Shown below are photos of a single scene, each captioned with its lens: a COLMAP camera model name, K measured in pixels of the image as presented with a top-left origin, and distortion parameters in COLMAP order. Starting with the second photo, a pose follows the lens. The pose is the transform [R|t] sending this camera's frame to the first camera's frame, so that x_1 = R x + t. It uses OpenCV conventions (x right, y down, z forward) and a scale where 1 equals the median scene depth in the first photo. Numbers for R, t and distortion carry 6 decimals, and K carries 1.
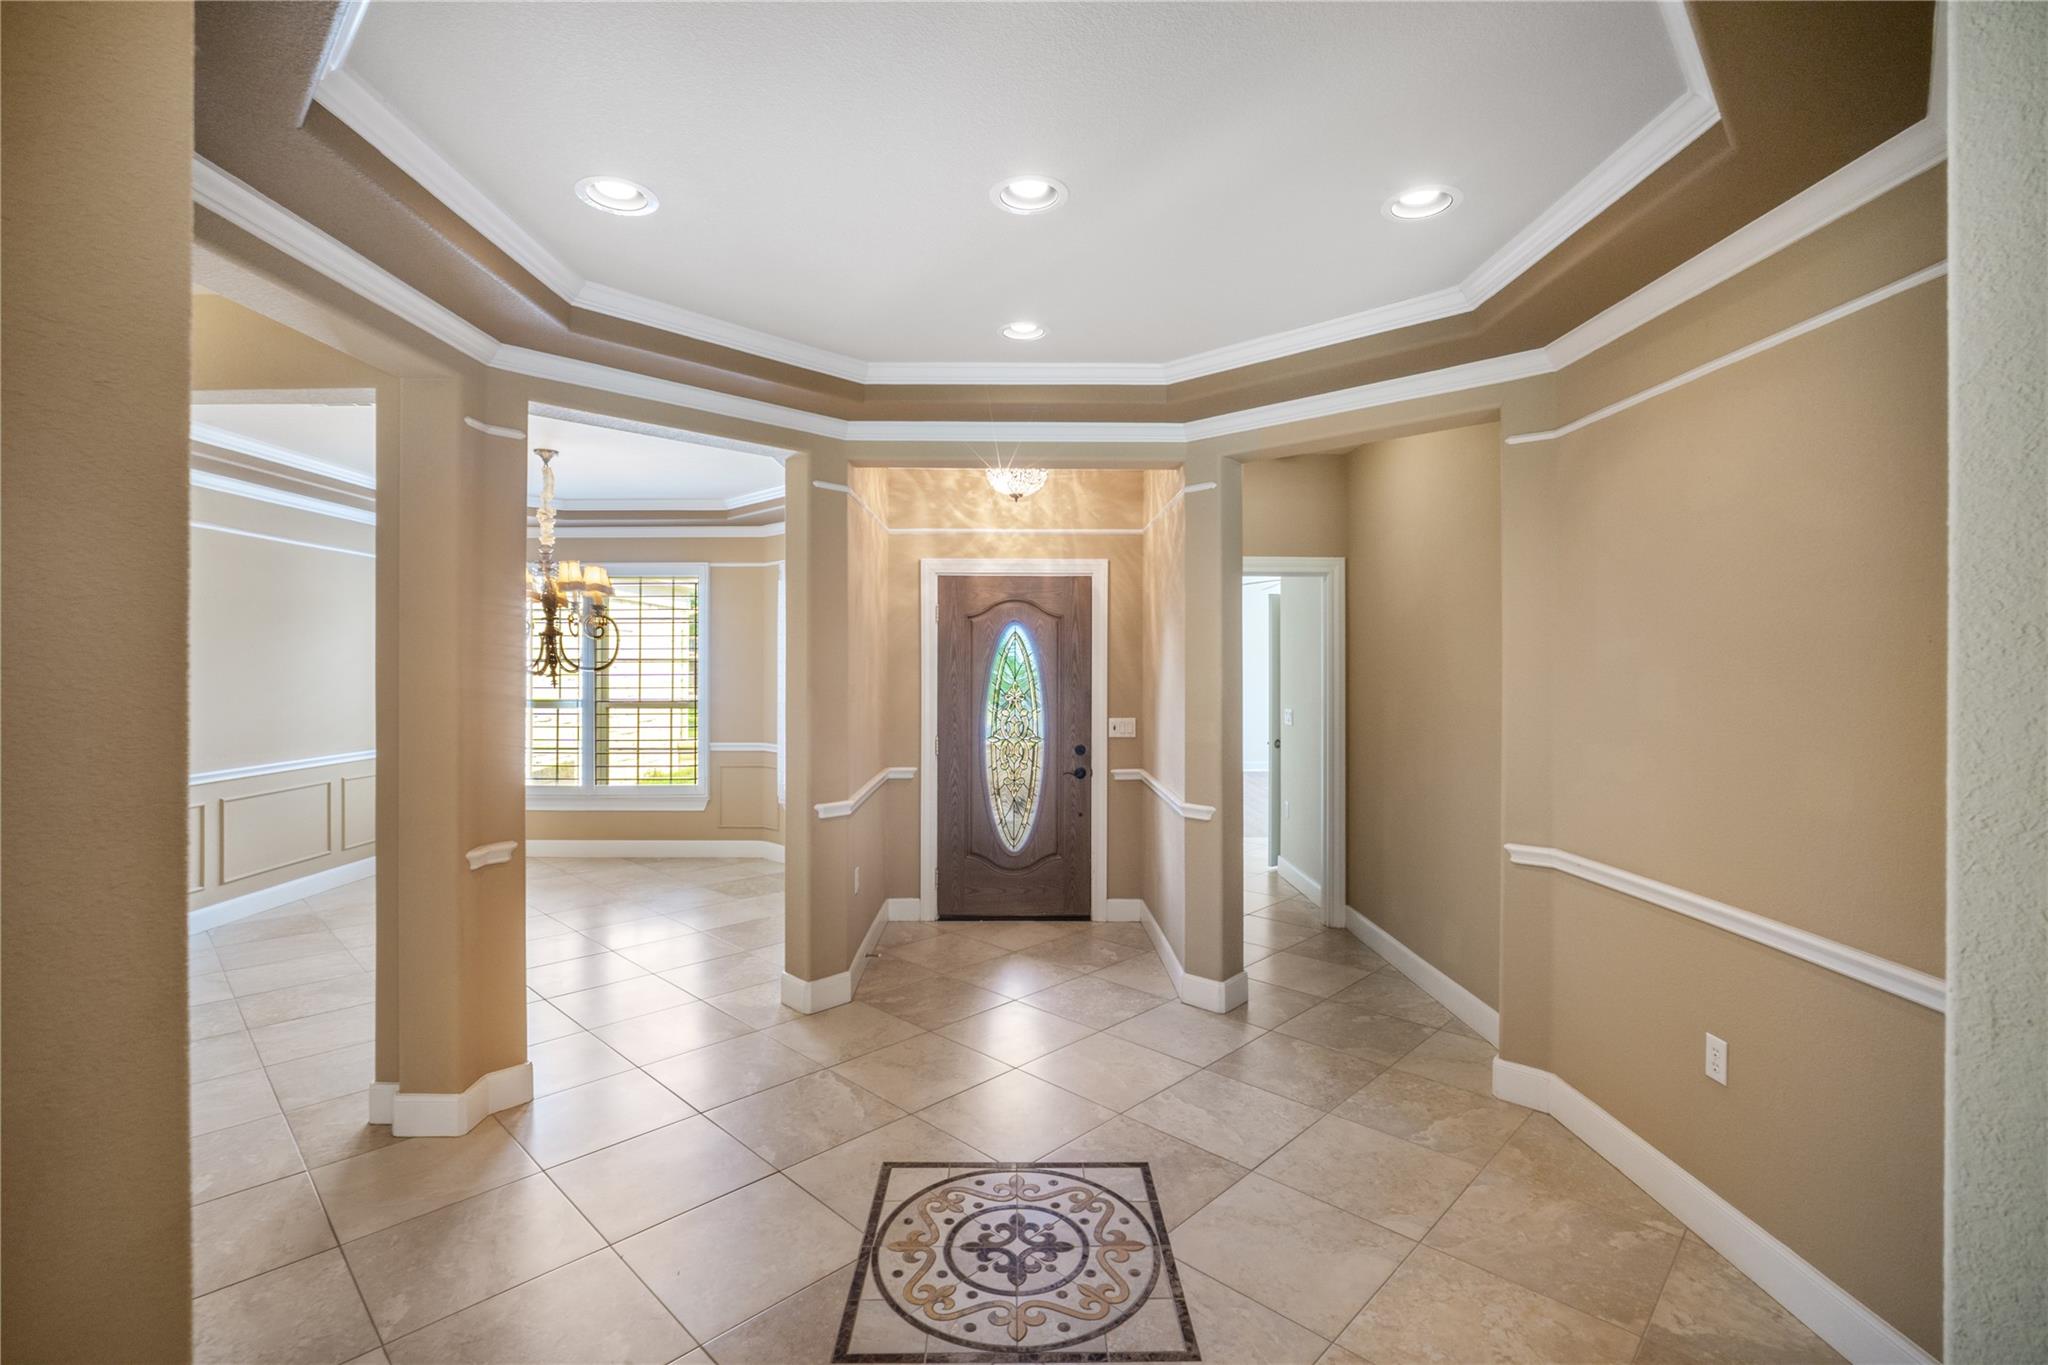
lens RADIAL K [[959.2, 0, 1032.2], [0, 959.2, 671.6], [0, 0, 1]] dist [0.000525, -0.000186]
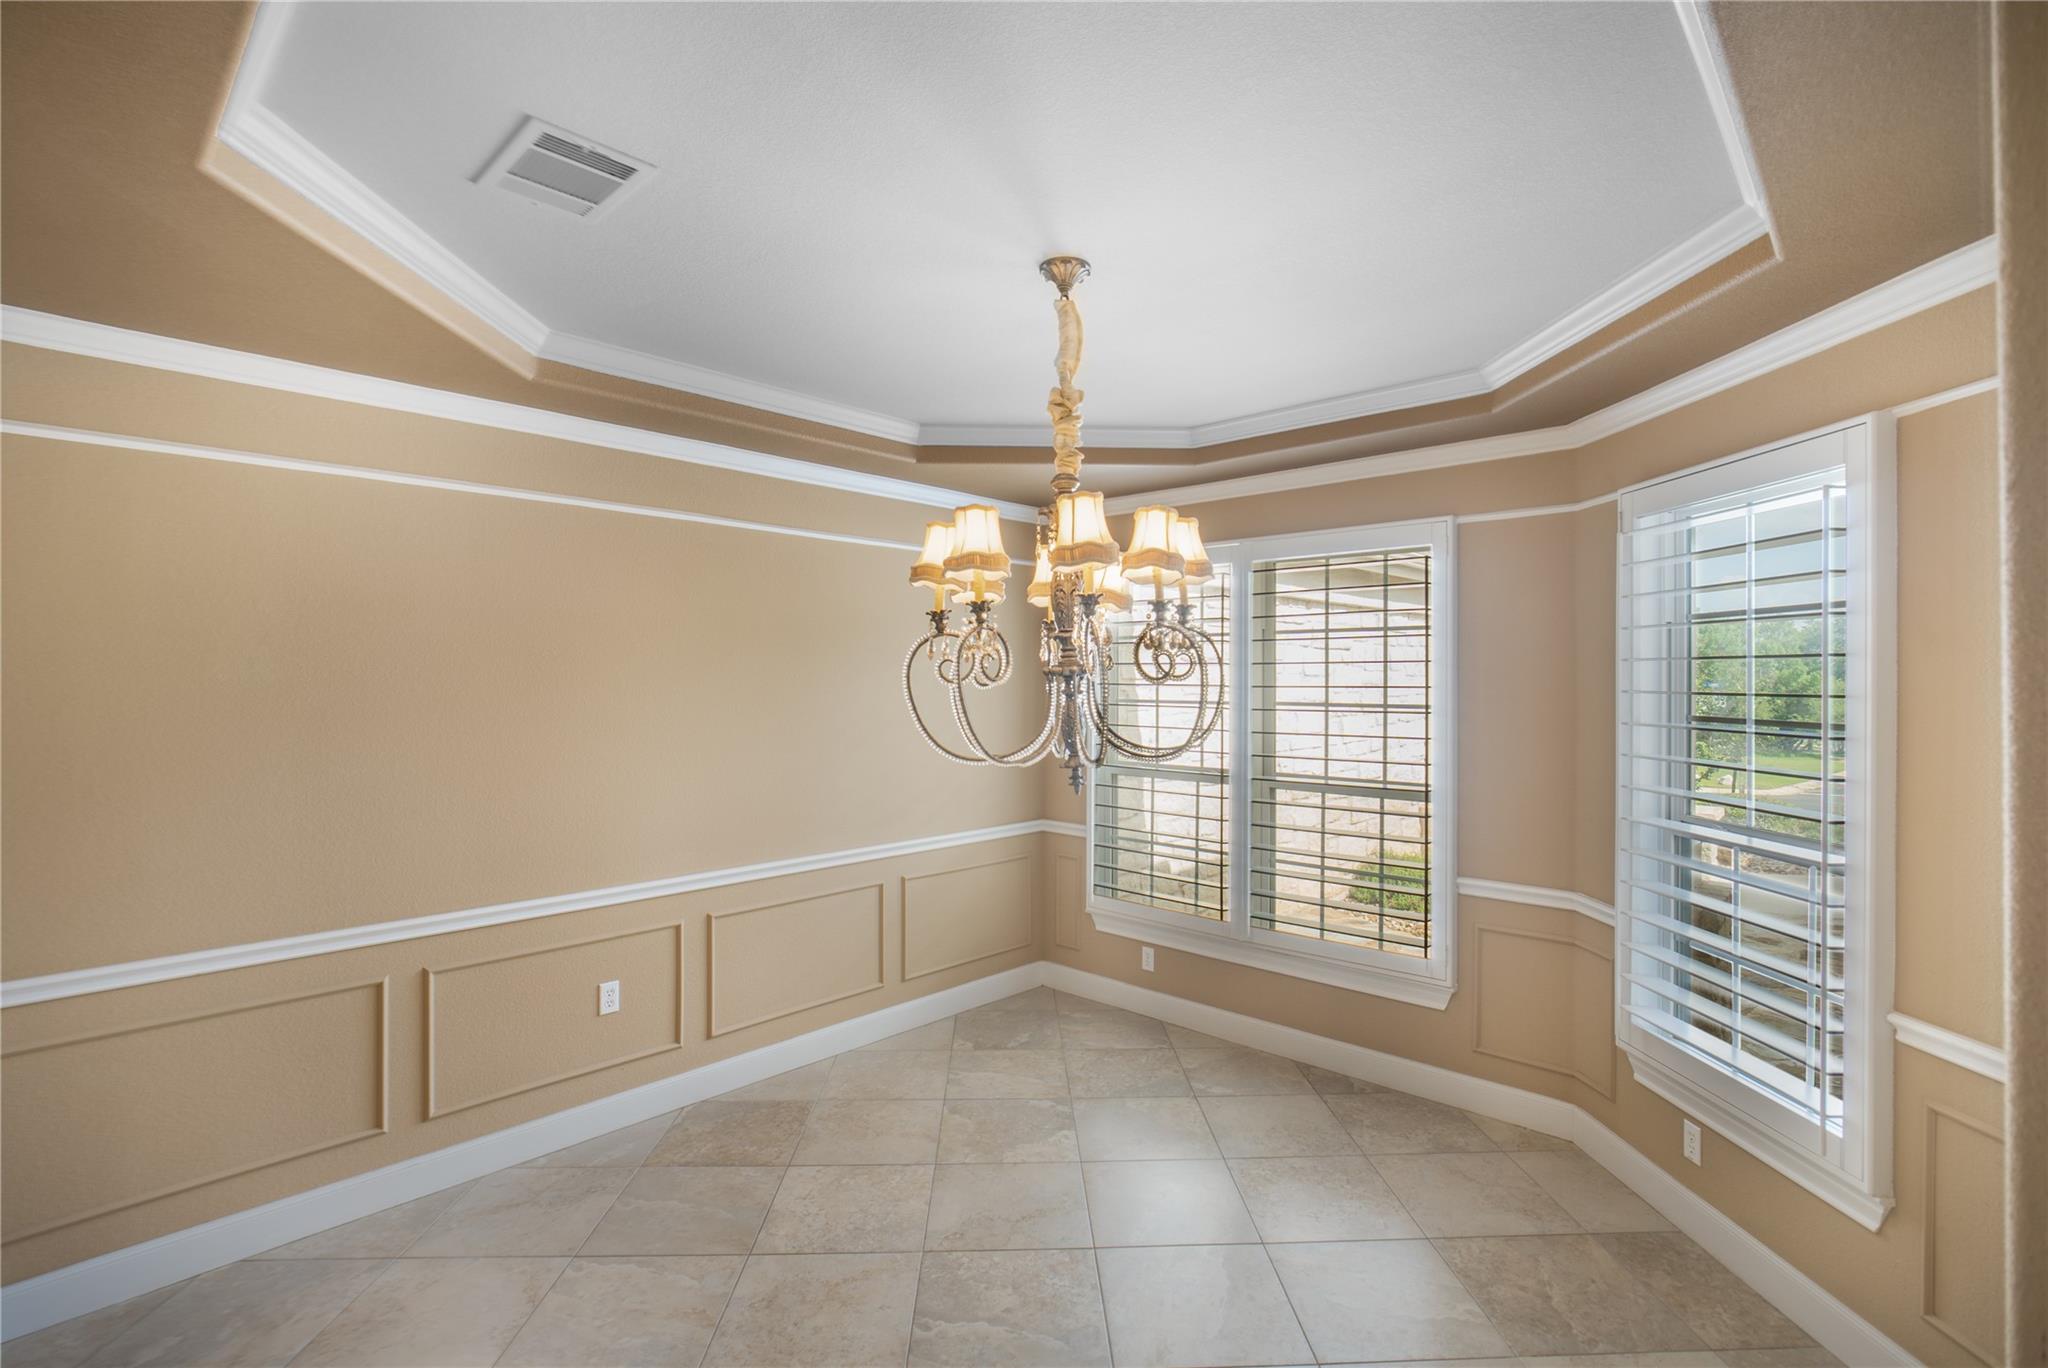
lens RADIAL K [[959.2, 0, 1031.1], [0, 959.2, 674.4], [0, 0, 1]] dist [0.000525, -0.000186]
pose [[0.720450, -0.005668, -0.693484, -0.150477], [-0.007463, 0.999845, -0.015924, -0.021297], [0.693467, 0.016648, 0.720296, 0.490807]]
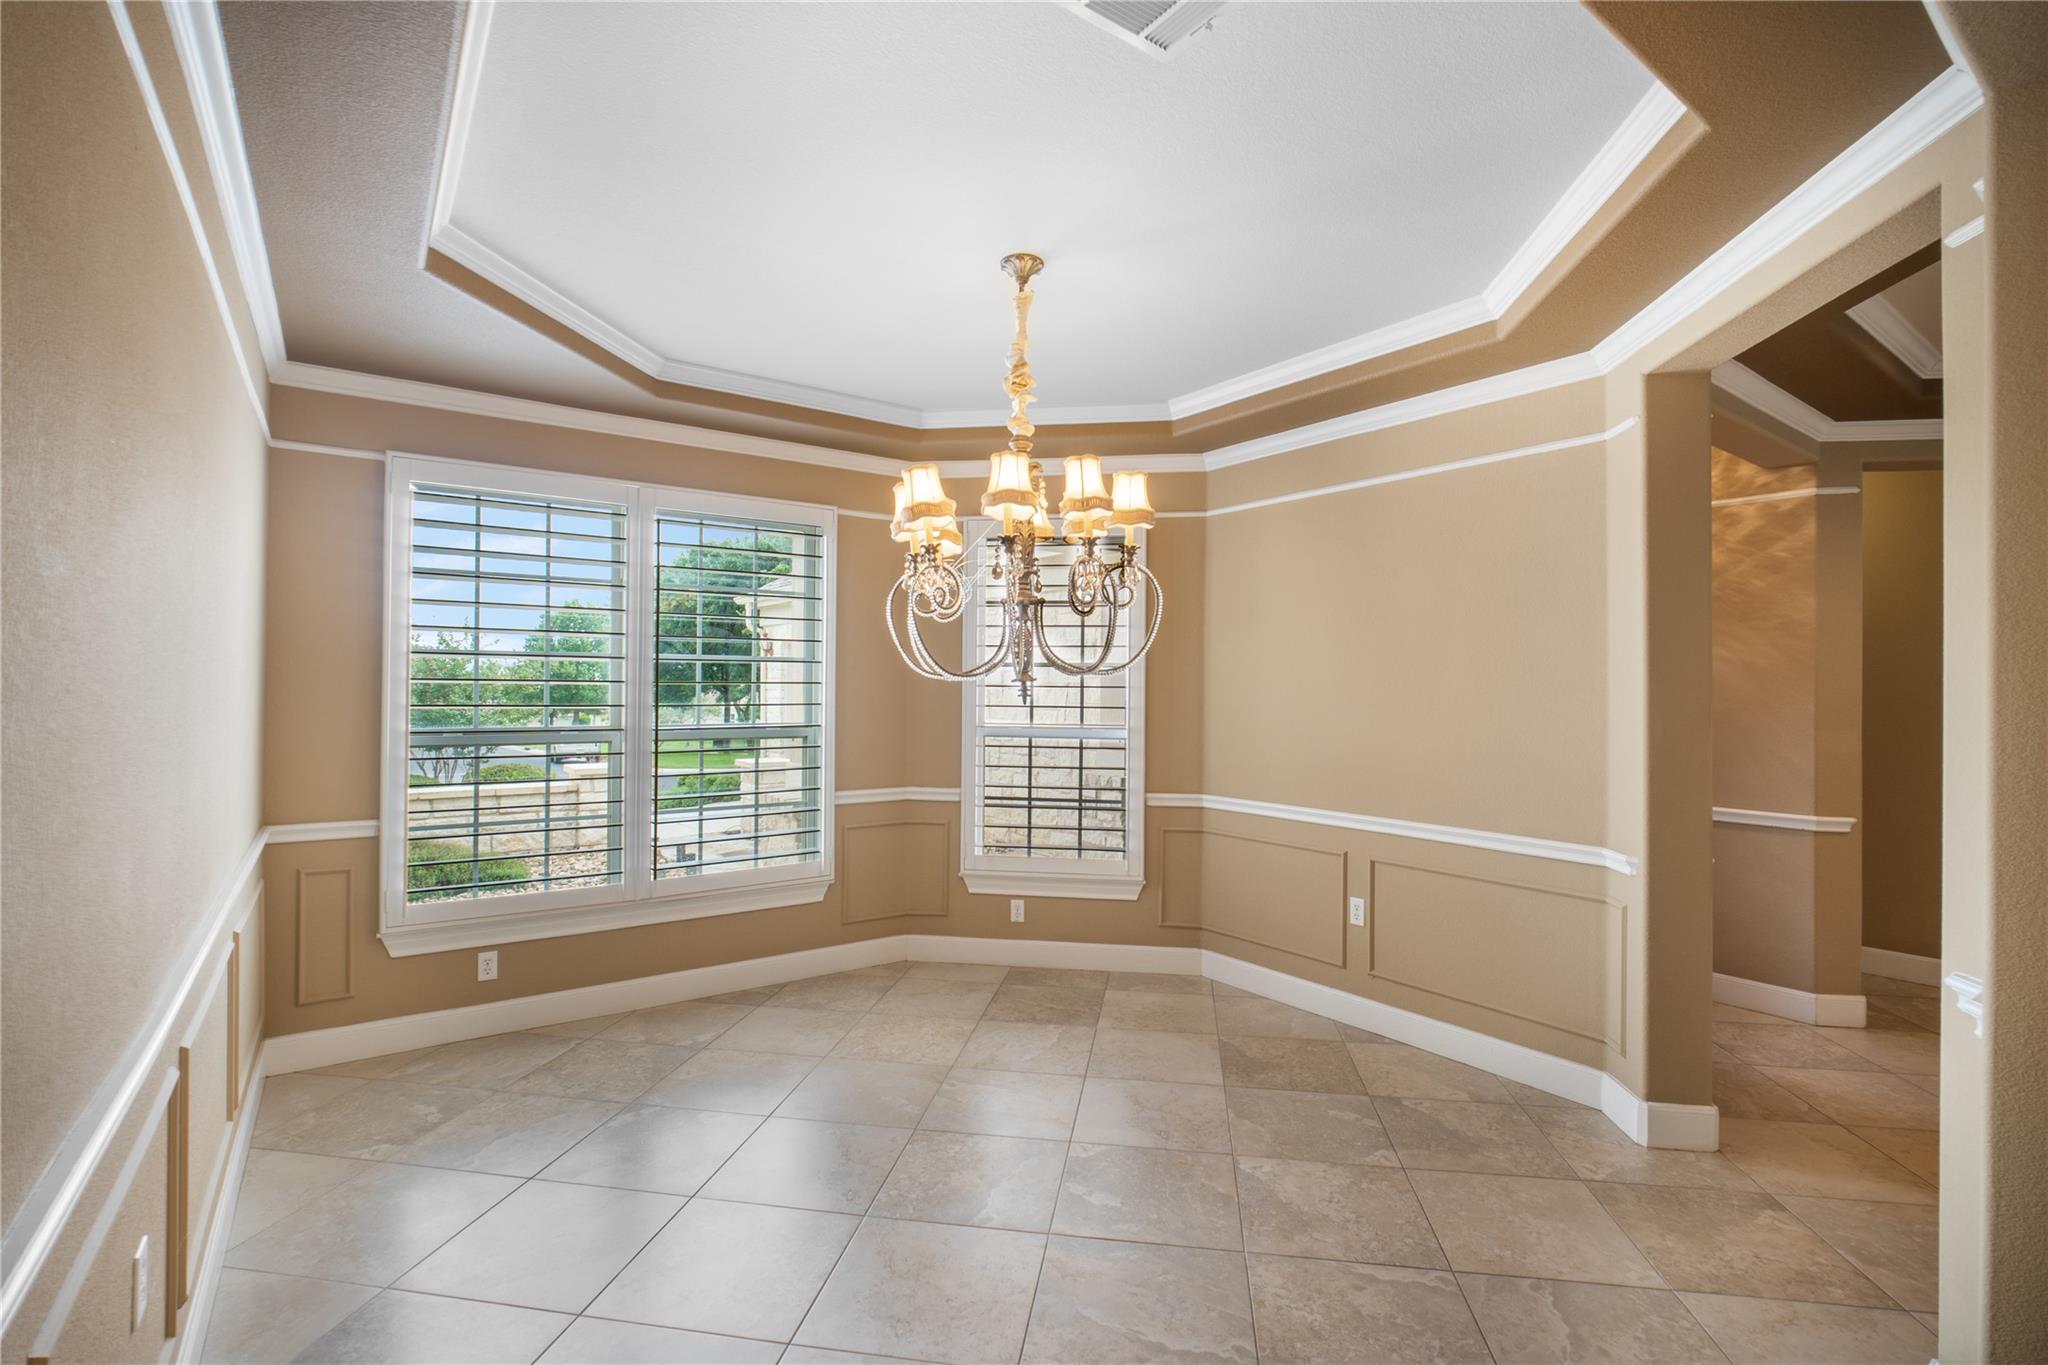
lens RADIAL K [[959.2, 0, 1022.5], [0, 959.2, 672.2], [0, 0, 1]] dist [0.000525, -0.000186]
pose [[0.821876, 0.012652, 0.569526, -0.601694], [0.003129, 0.999638, -0.026723, 0.013230], [-0.569658, 0.023745, 0.821539, 0.411169]]
